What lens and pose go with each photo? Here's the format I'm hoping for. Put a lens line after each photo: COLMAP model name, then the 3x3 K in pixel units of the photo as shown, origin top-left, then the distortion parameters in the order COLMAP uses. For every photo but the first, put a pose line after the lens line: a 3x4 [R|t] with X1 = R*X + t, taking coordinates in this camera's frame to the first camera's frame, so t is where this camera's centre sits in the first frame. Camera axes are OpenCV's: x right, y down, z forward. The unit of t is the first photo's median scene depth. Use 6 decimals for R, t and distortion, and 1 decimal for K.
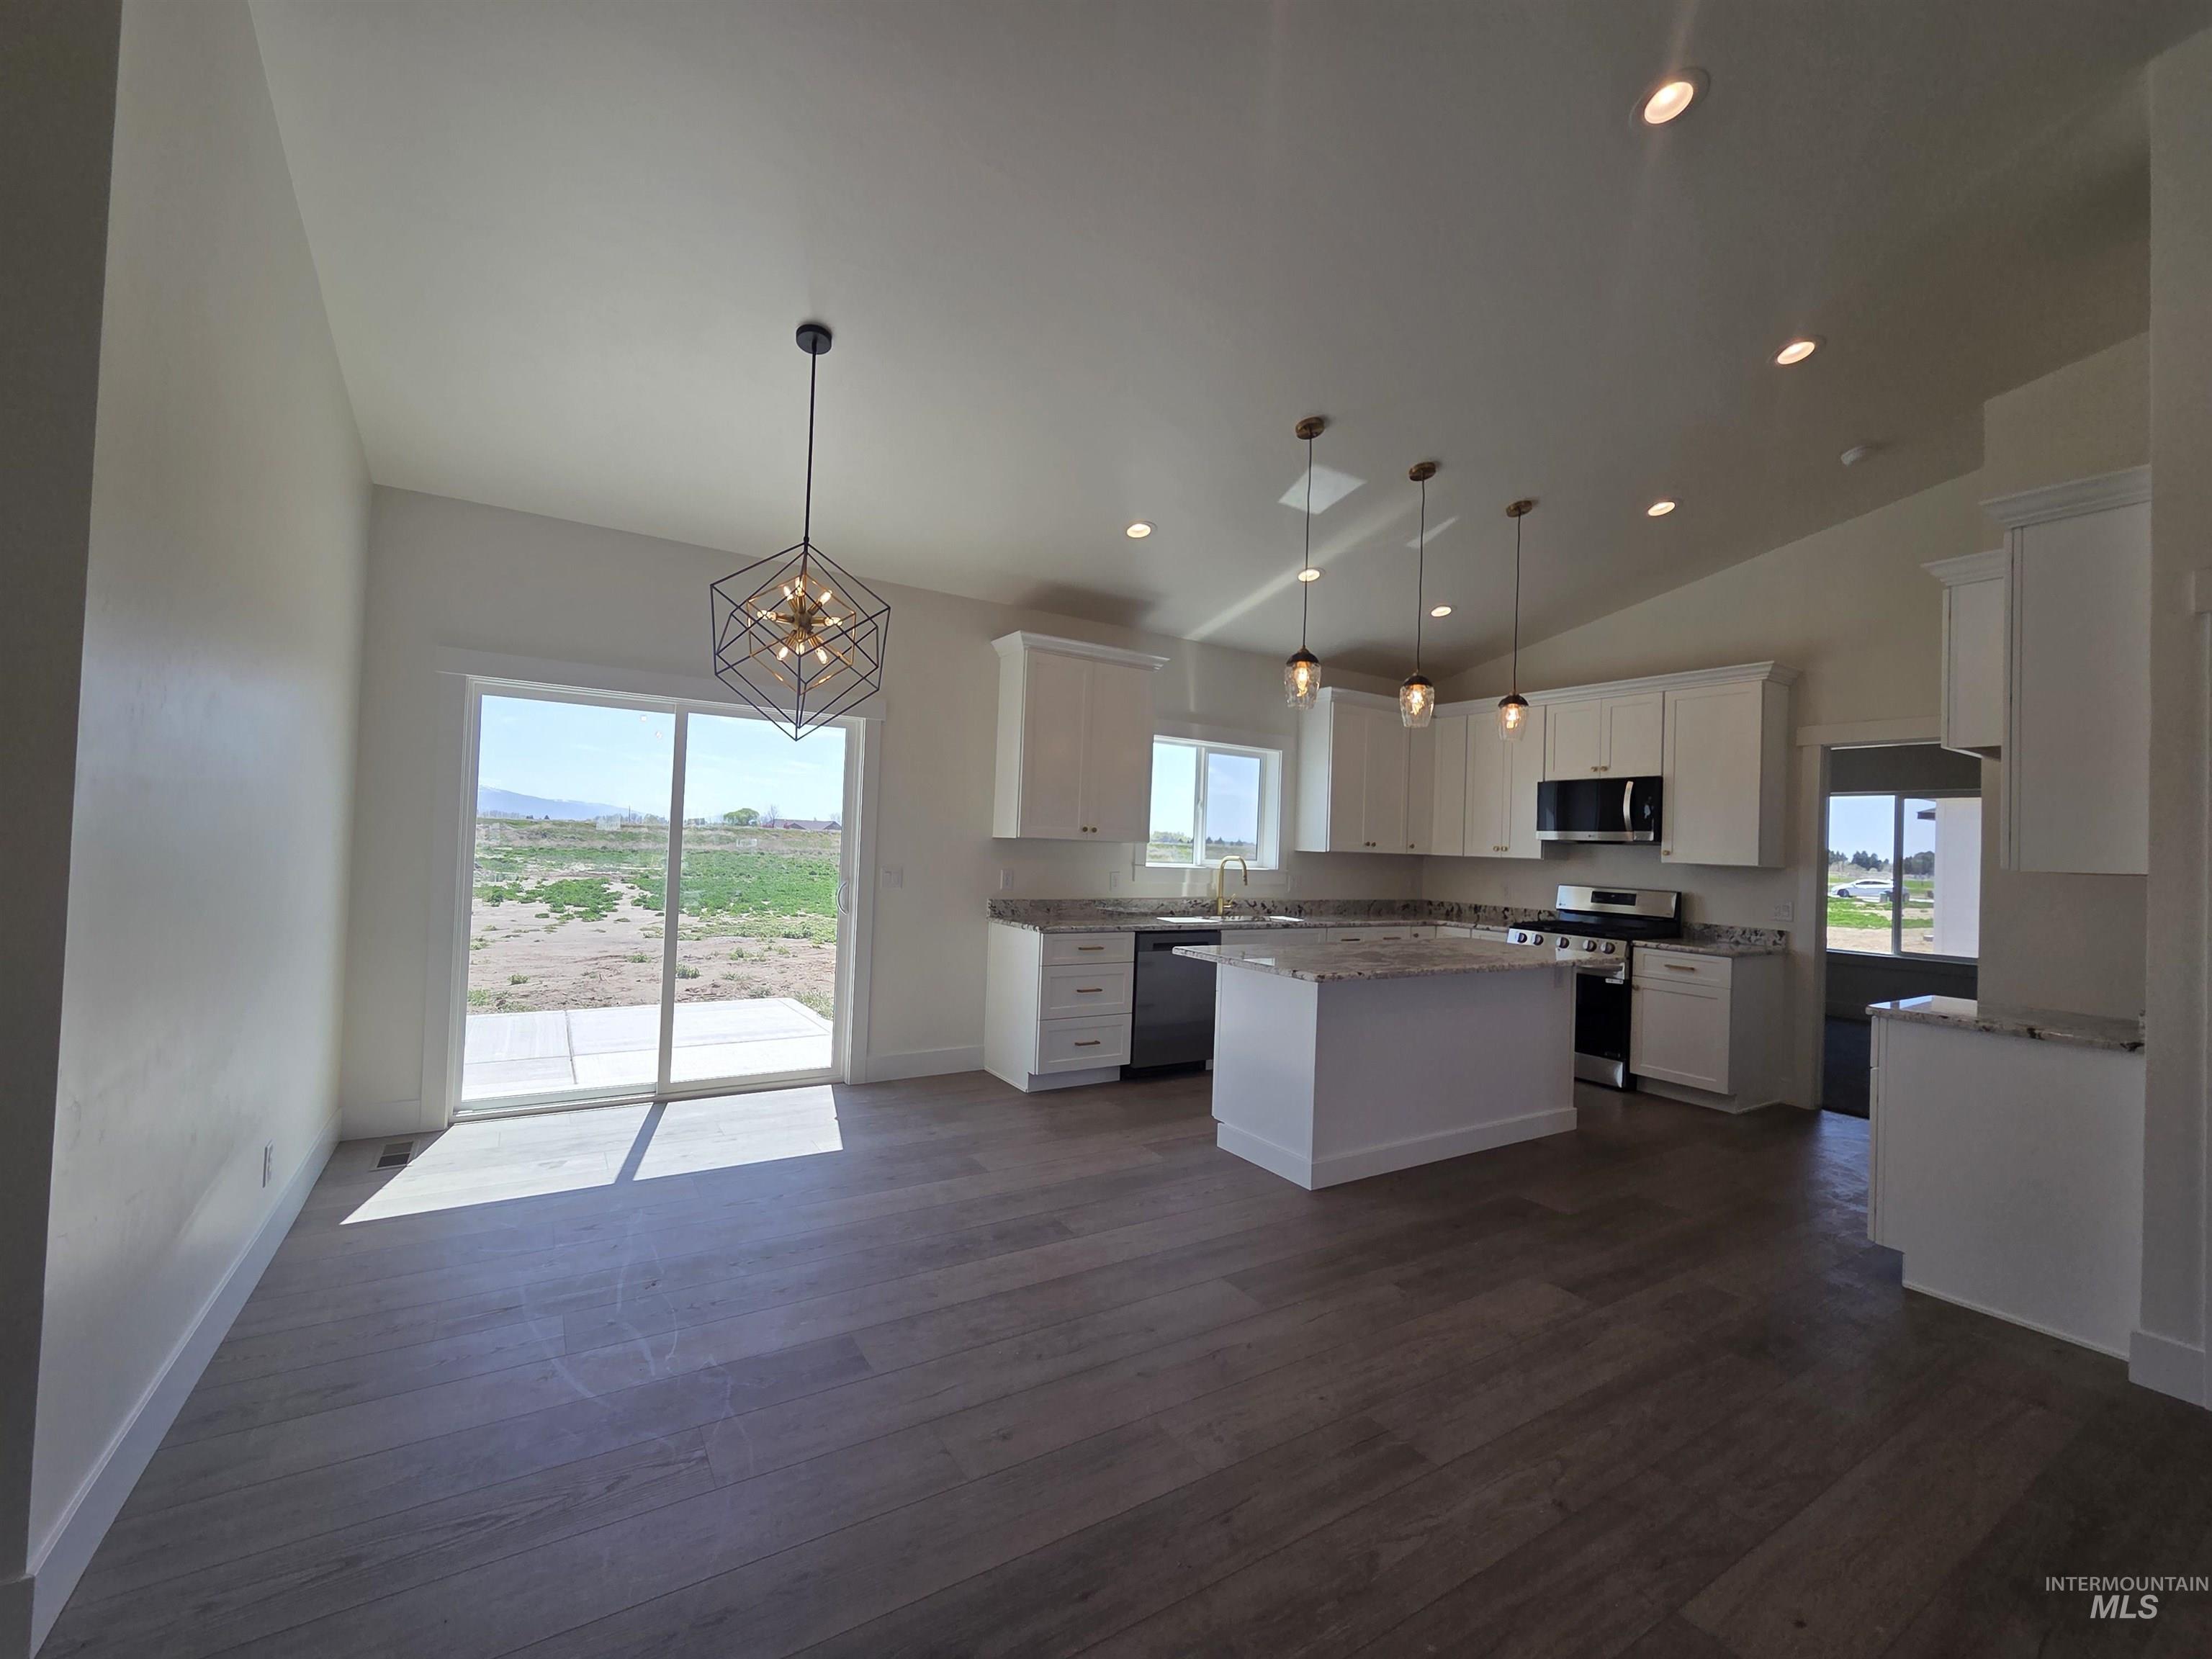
lens RADIAL K [[906.2, 0, 1094.5], [0, 906.2, 829.8], [0, 0, 1]] dist [0.001120, -0.000031]
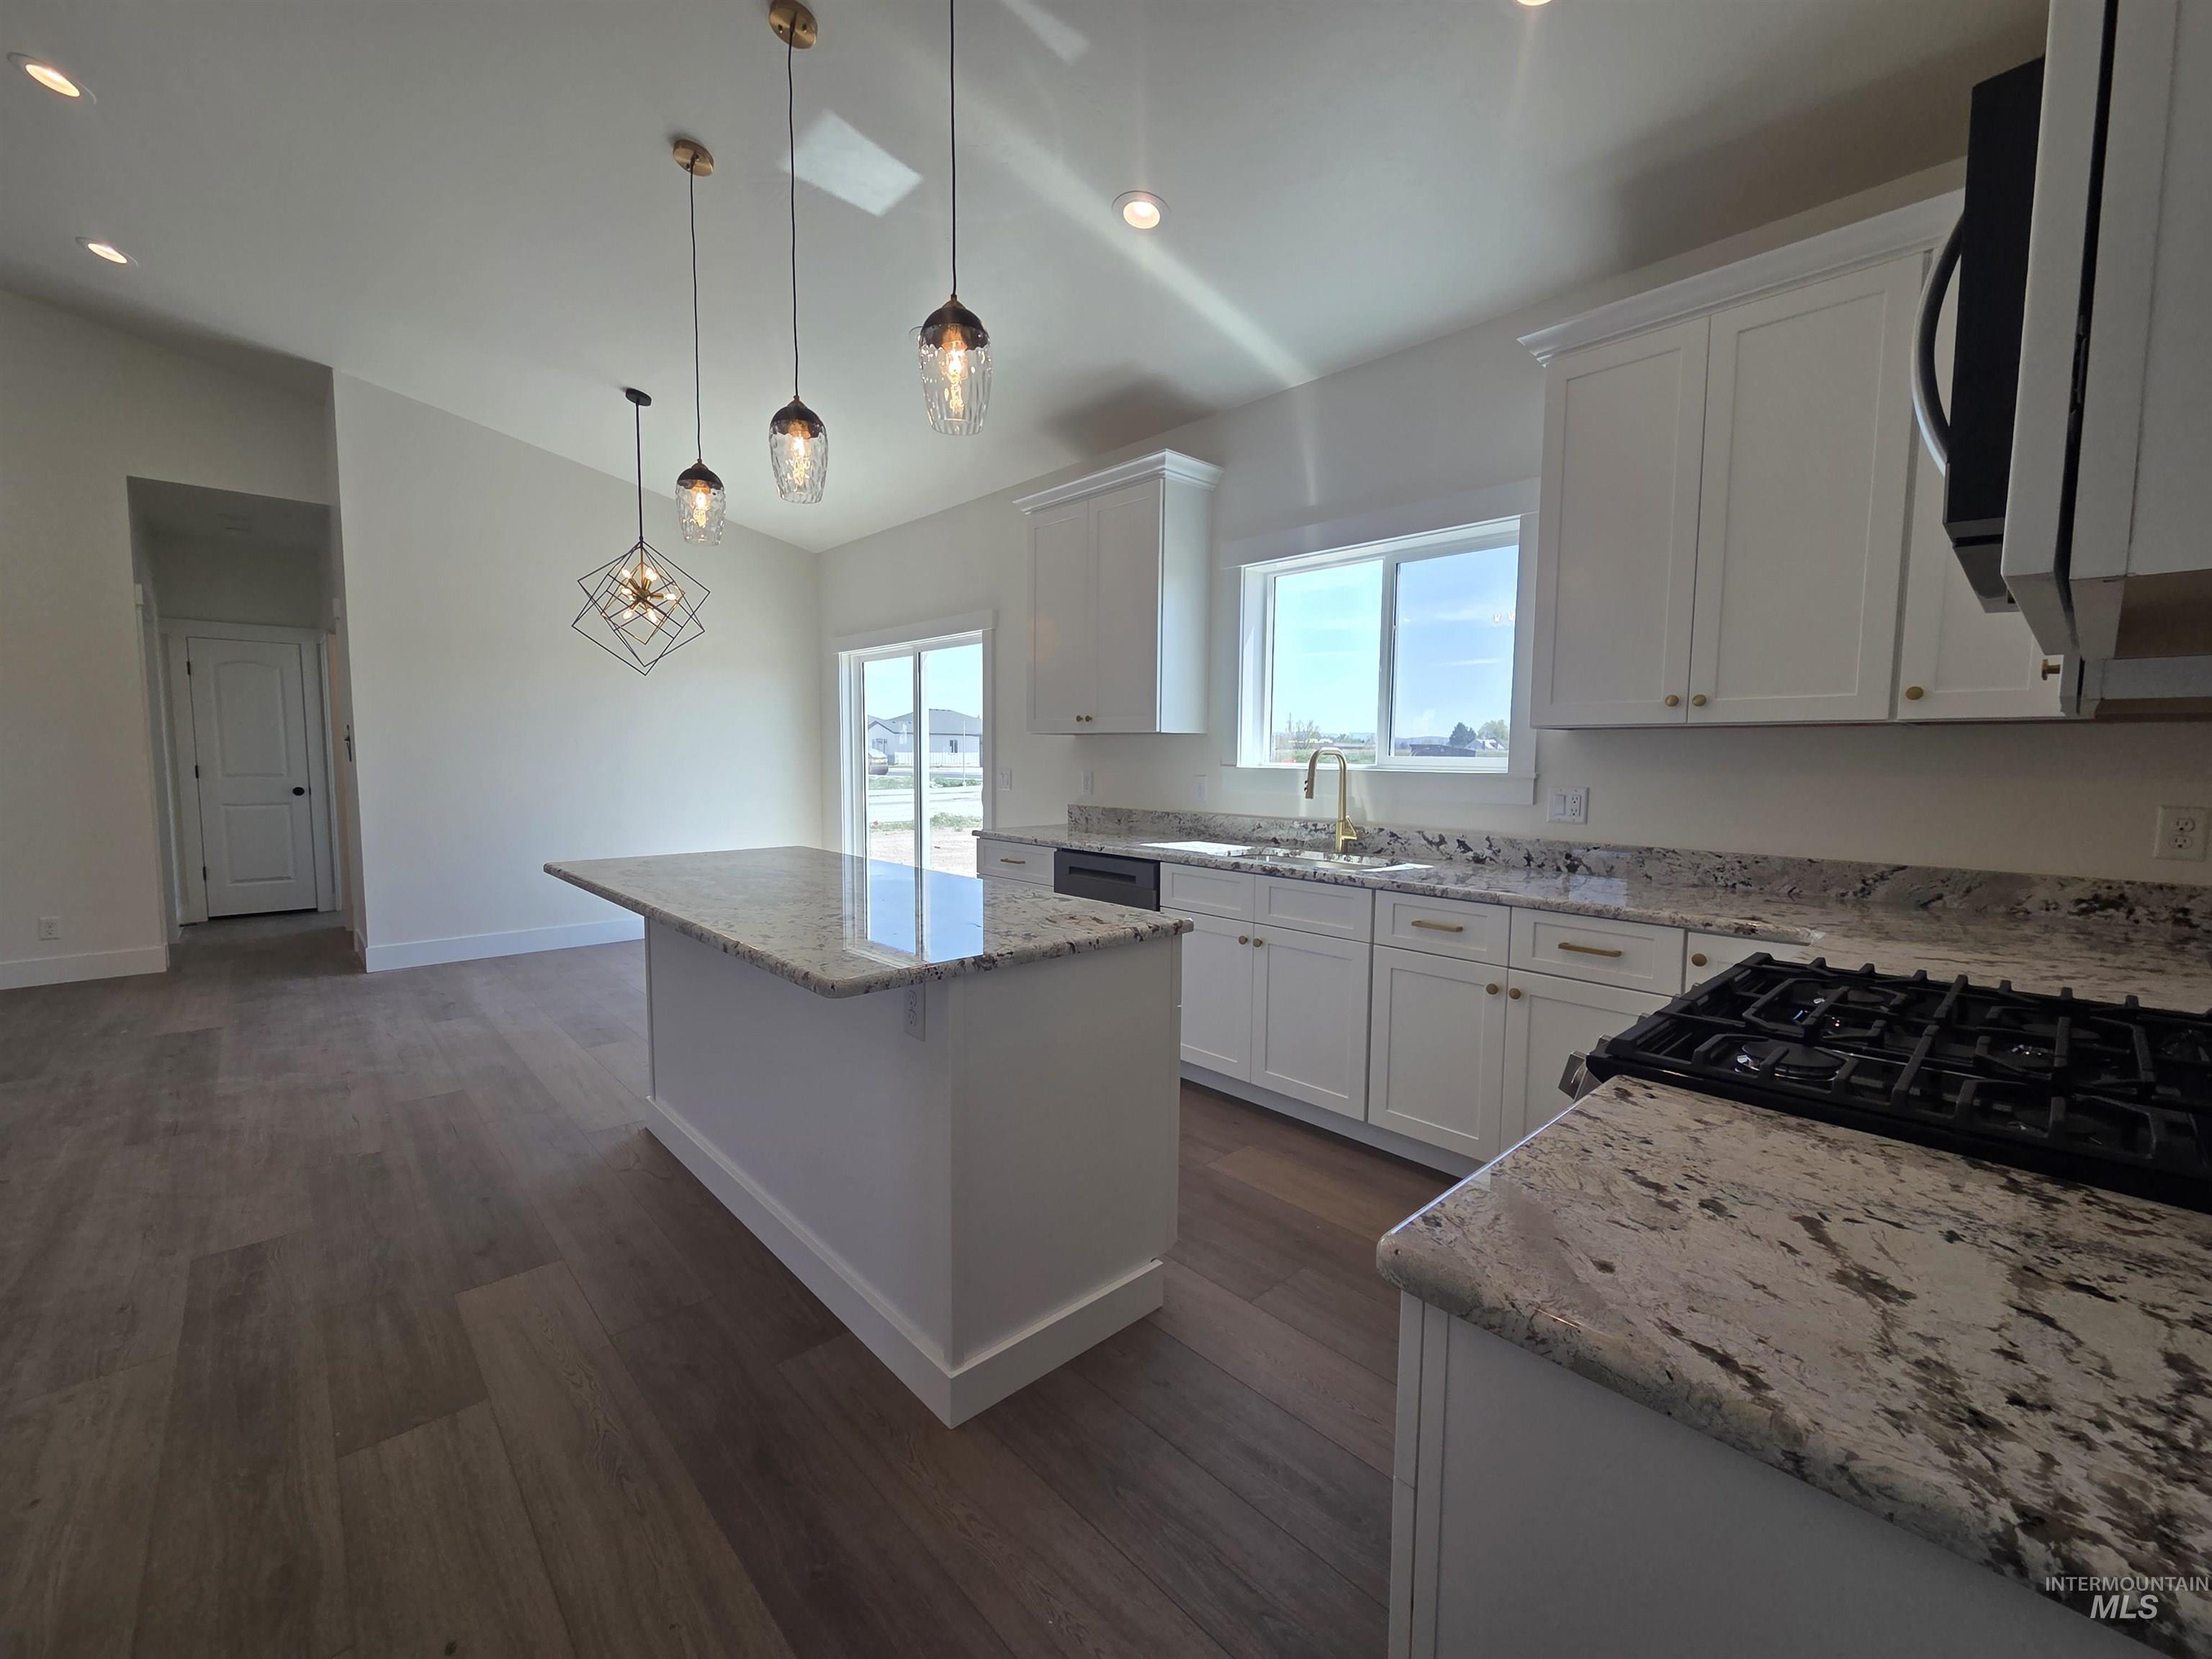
lens RADIAL K [[906.2, 0, 1099.9], [0, 906.2, 827.4], [0, 0, 1]] dist [0.001120, -0.000031]
pose [[0.184085, 0.045606, -0.981852, 0.824512], [0.017147, 0.998622, 0.049600, 0.058919], [0.982761, -0.025966, 0.183049, 0.917325]]
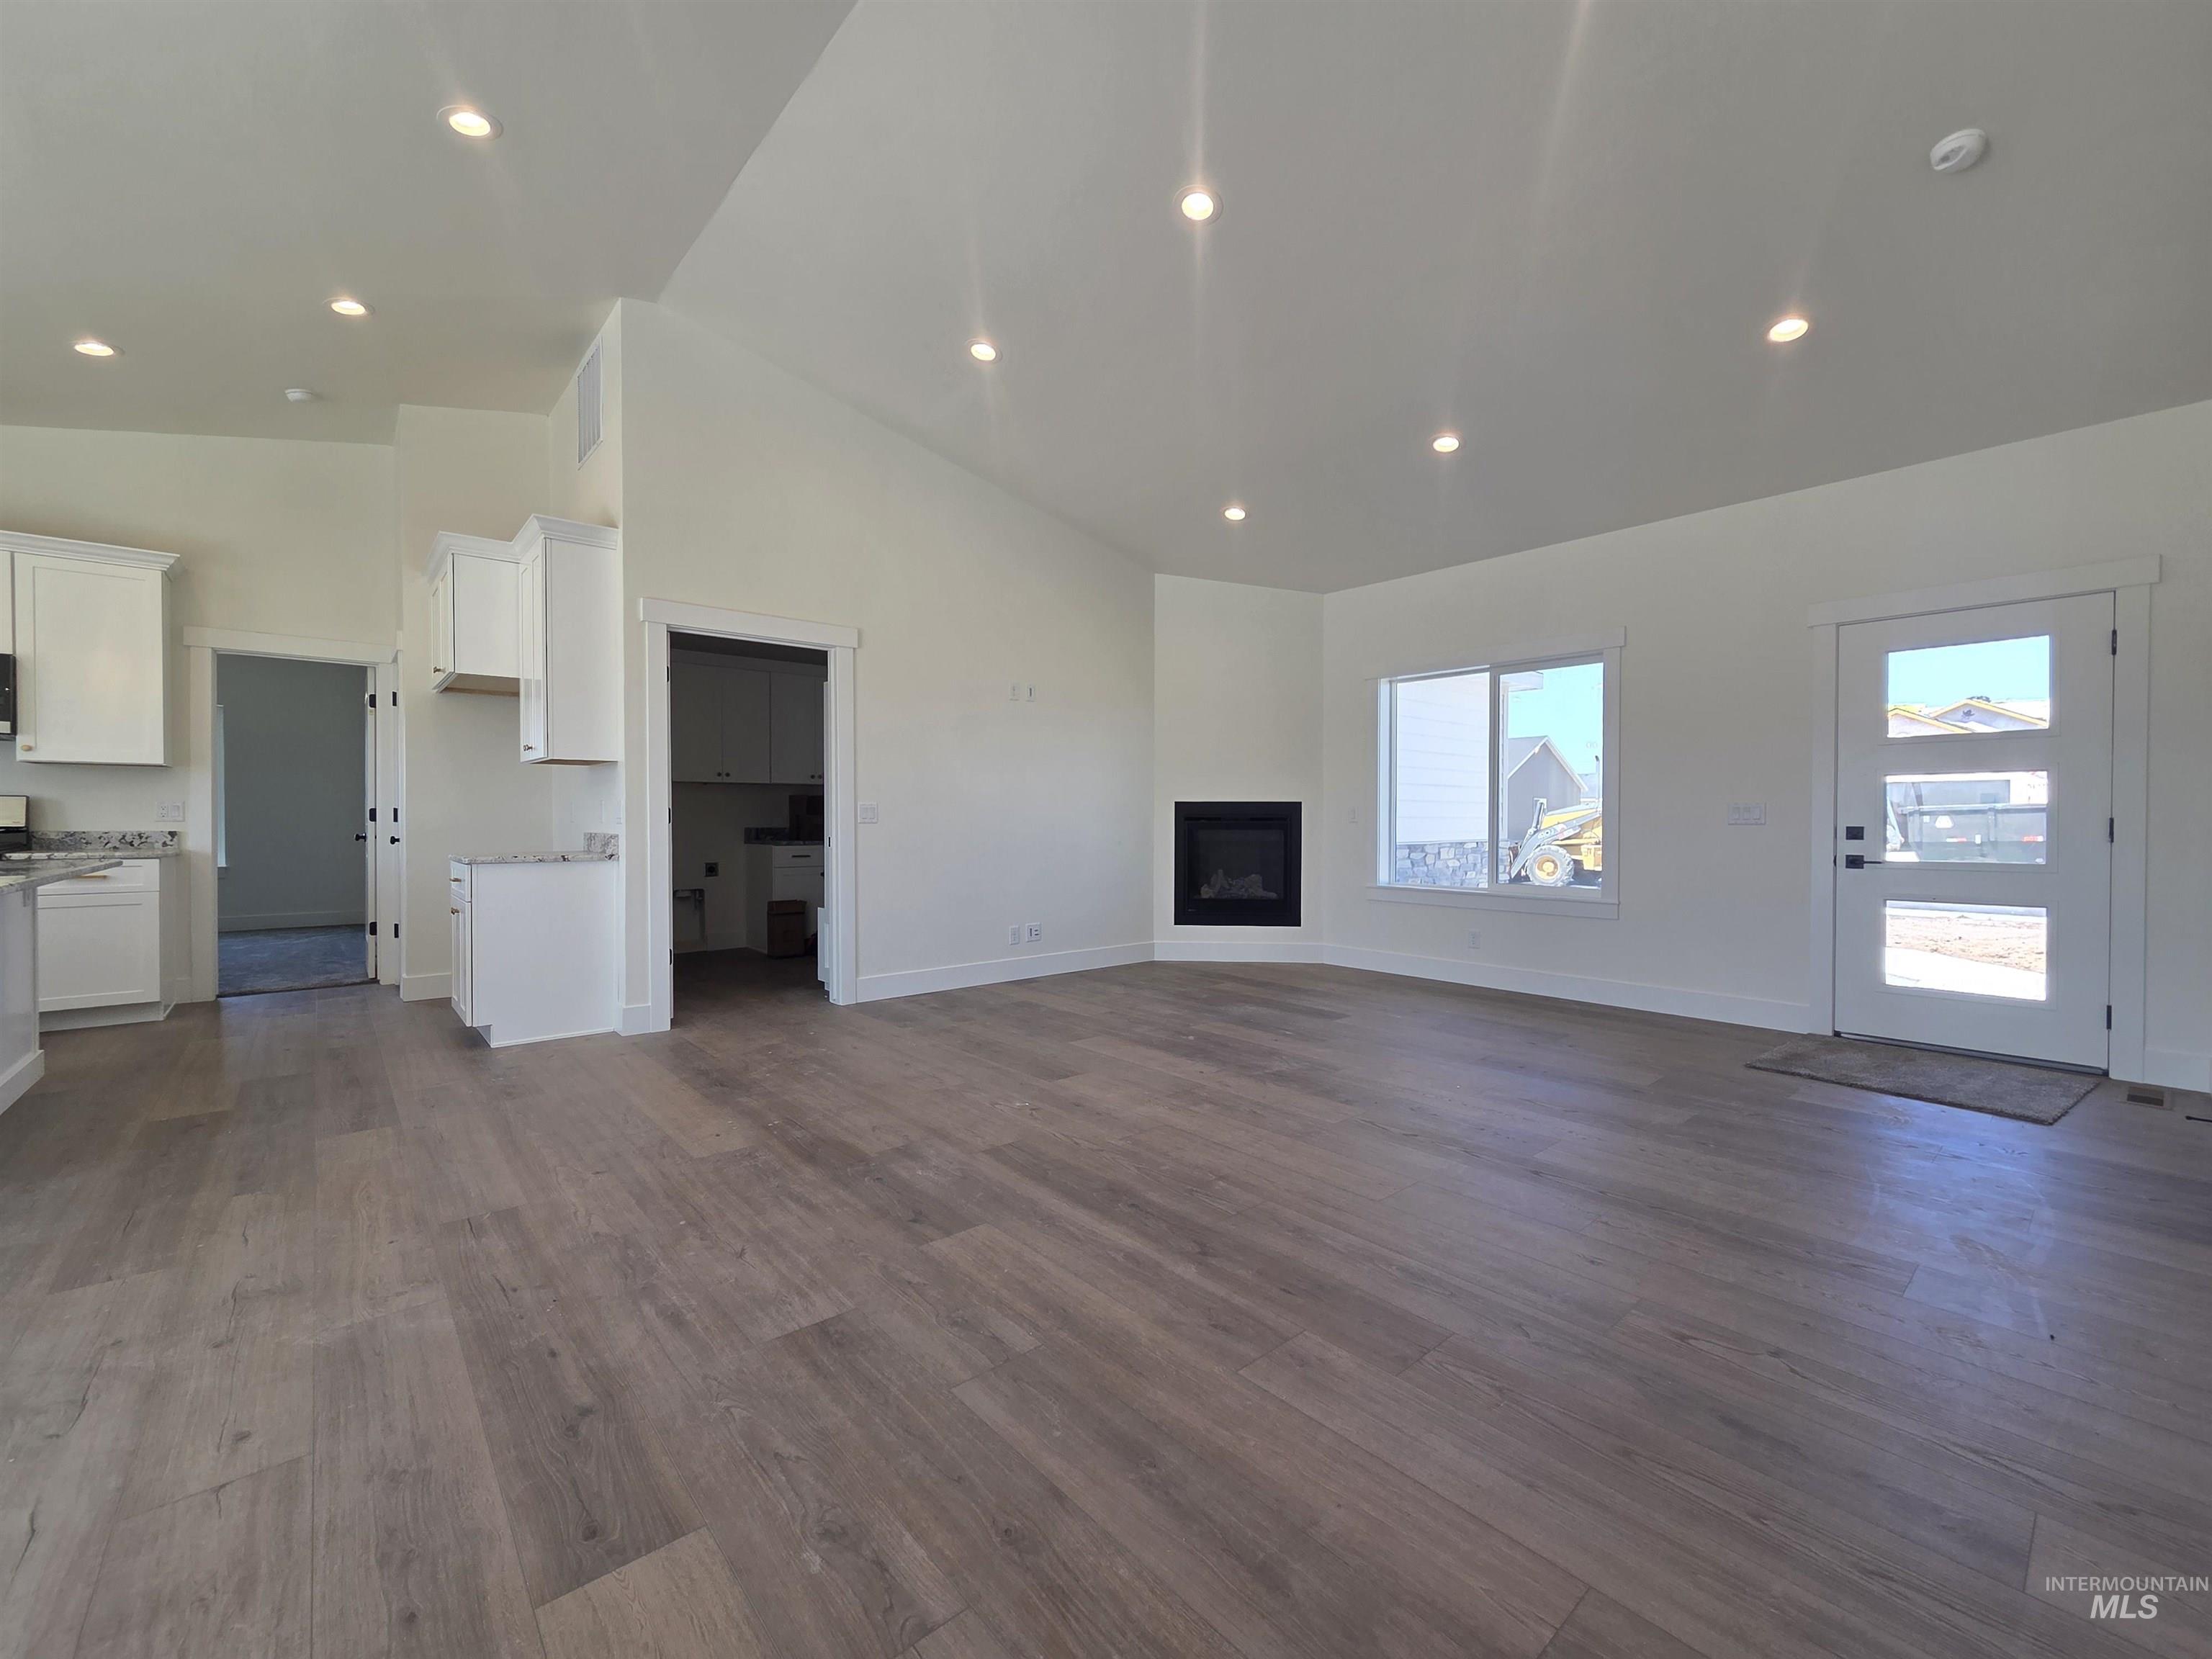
lens RADIAL K [[906.2, 0, 1098.5], [0, 906.2, 825.7], [0, 0, 1]] dist [0.001120, -0.000031]
pose [[-0.152935, -0.045478, 0.987189, -0.387897], [-0.025395, 0.998792, 0.042078, 0.039979], [-0.987910, -0.018634, -0.153905, 0.166891]]
